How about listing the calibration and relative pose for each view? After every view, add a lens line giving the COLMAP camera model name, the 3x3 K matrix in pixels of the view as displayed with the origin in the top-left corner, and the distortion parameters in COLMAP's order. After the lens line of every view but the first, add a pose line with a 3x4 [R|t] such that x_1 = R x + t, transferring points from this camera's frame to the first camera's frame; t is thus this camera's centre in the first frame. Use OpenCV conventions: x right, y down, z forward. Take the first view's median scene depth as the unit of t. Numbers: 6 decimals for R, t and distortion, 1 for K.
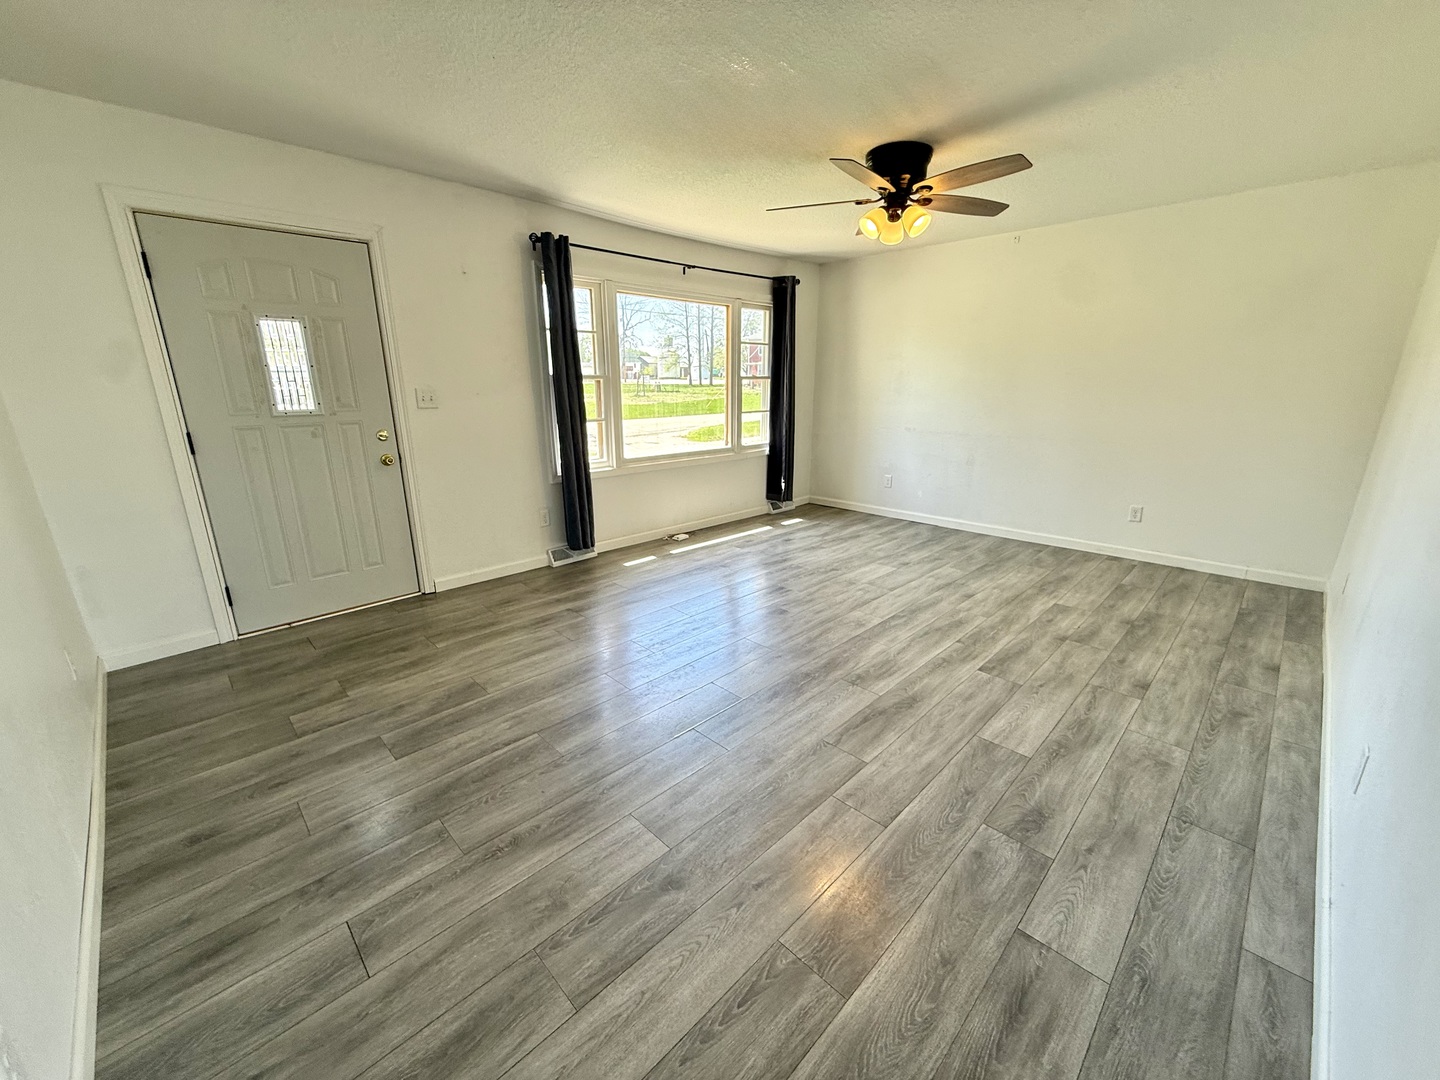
lens RADIAL K [[574.1, 0, 715.9], [0, 574.1, 540.0], [0, 0, 1]] dist [0.001561, 0.000034]
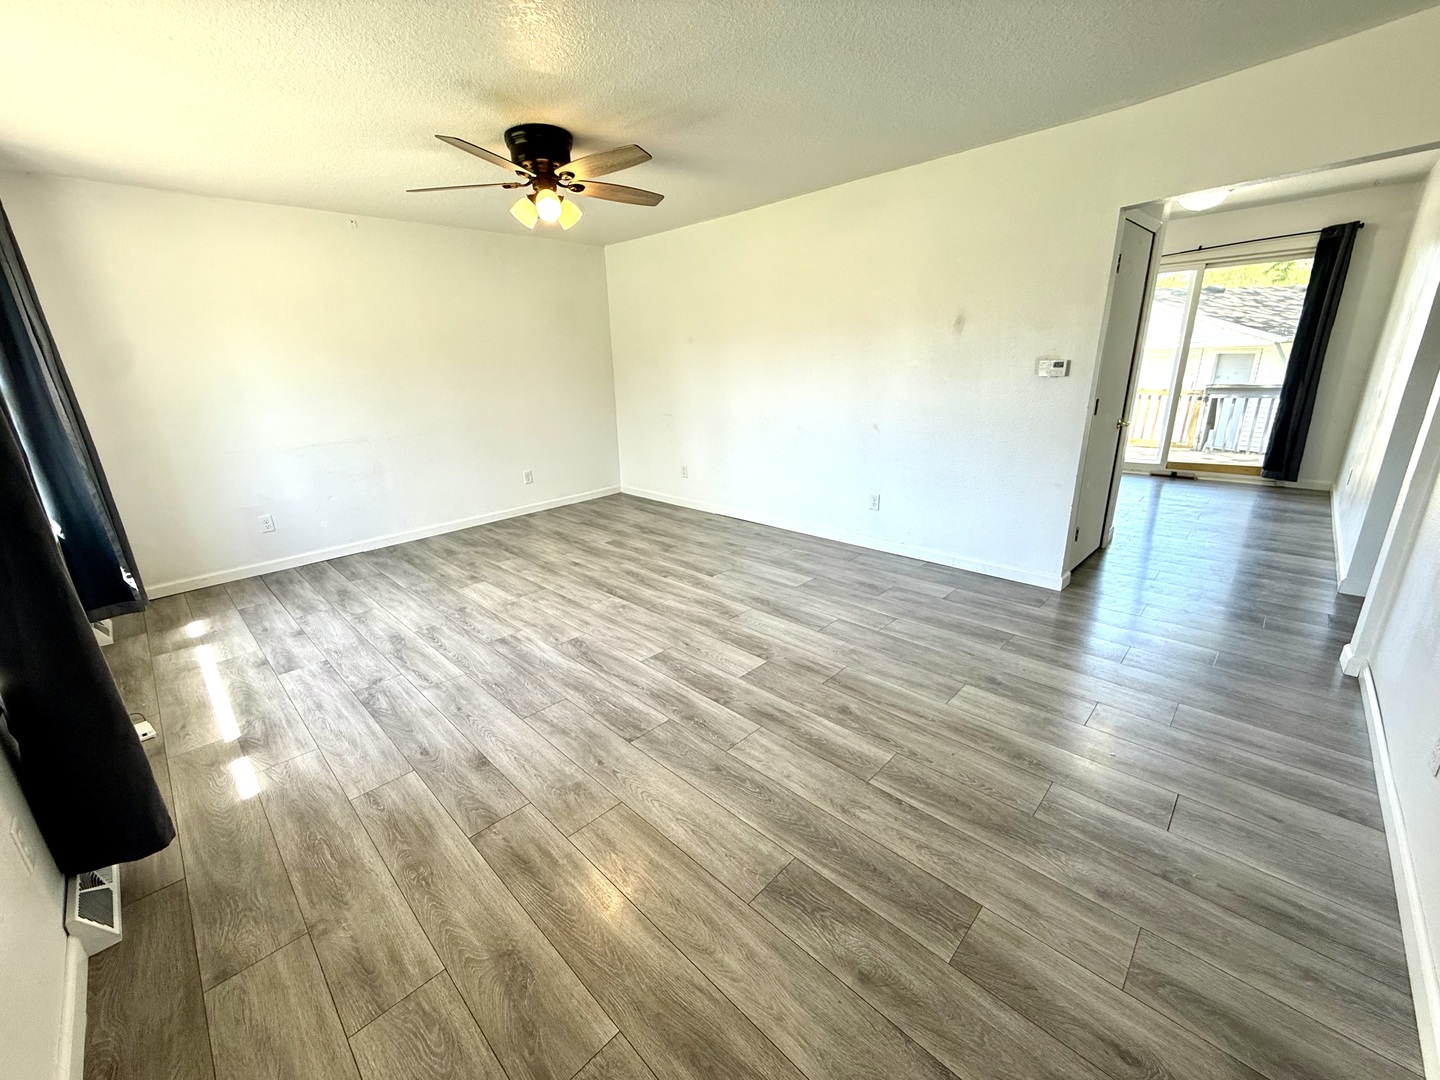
lens RADIAL K [[574.1, 0, 715.9], [0, 574.1, 540.0], [0, 0, 1]] dist [0.001561, 0.000034]
pose [[-0.016175, -0.296734, 0.954823, -0.690550], [0.305445, 0.907832, 0.287305, -0.203954], [-0.952072, 0.296293, 0.075952, 0.713826]]
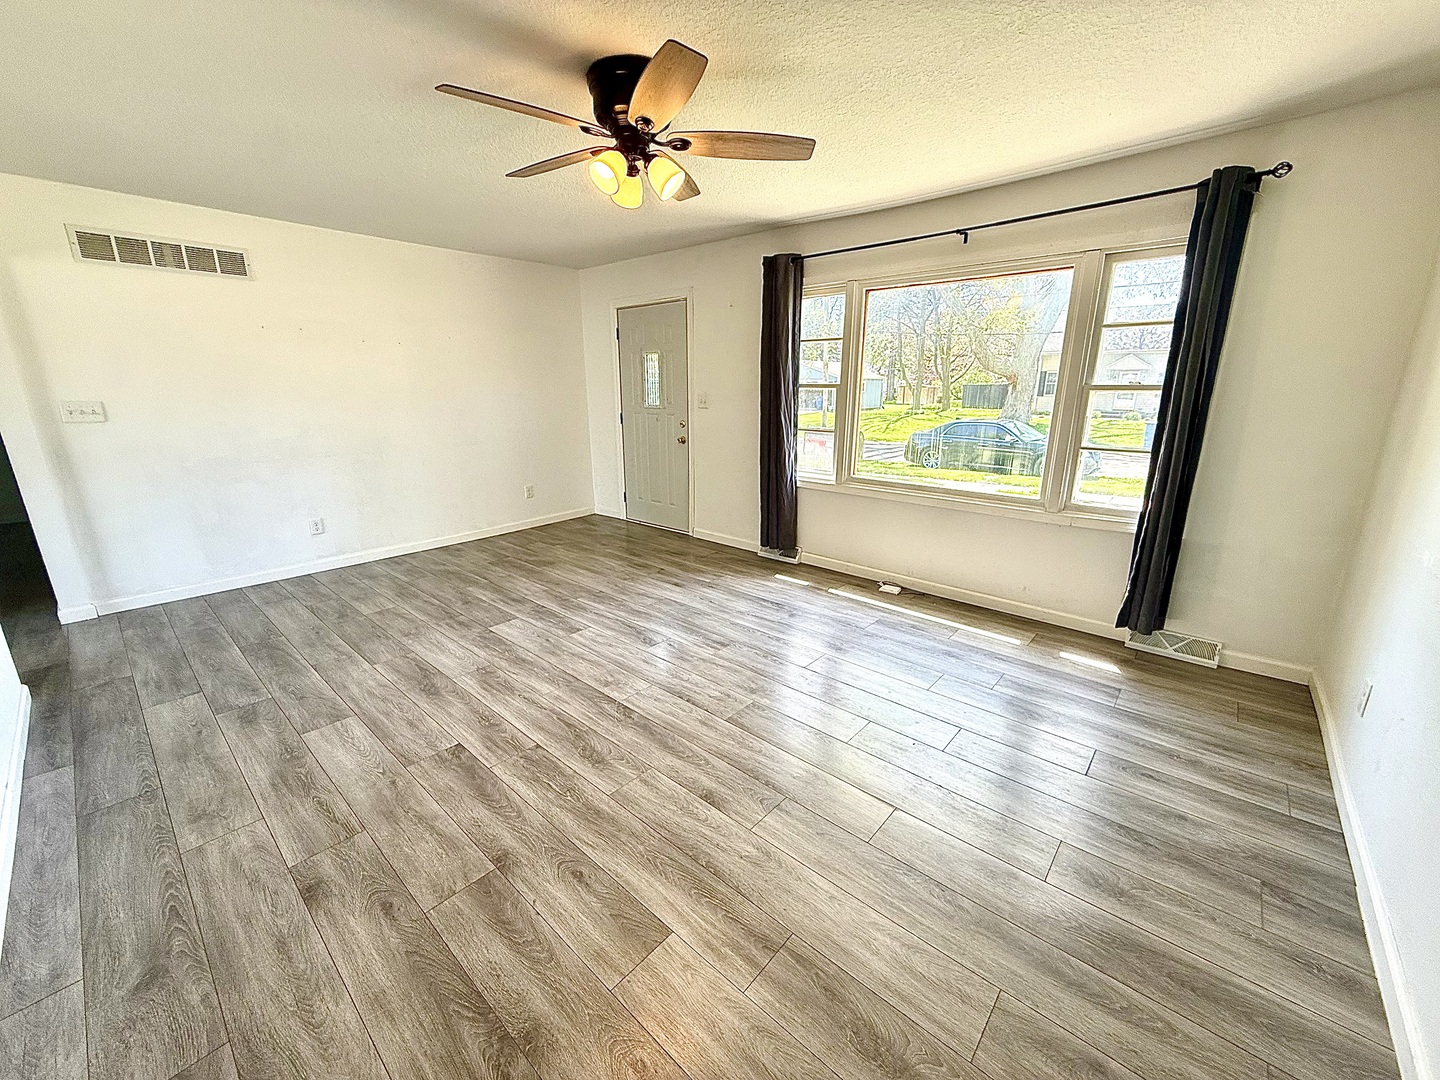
lens RADIAL K [[574.1, 0, 715.9], [0, 574.1, 540.0], [0, 0, 1]] dist [0.001561, 0.000034]
pose [[0.057844, 0.260503, -0.963739, 0.990988], [-0.270562, 0.933317, 0.236041, -0.281382], [0.960963, 0.247097, 0.124469, 0.978477]]
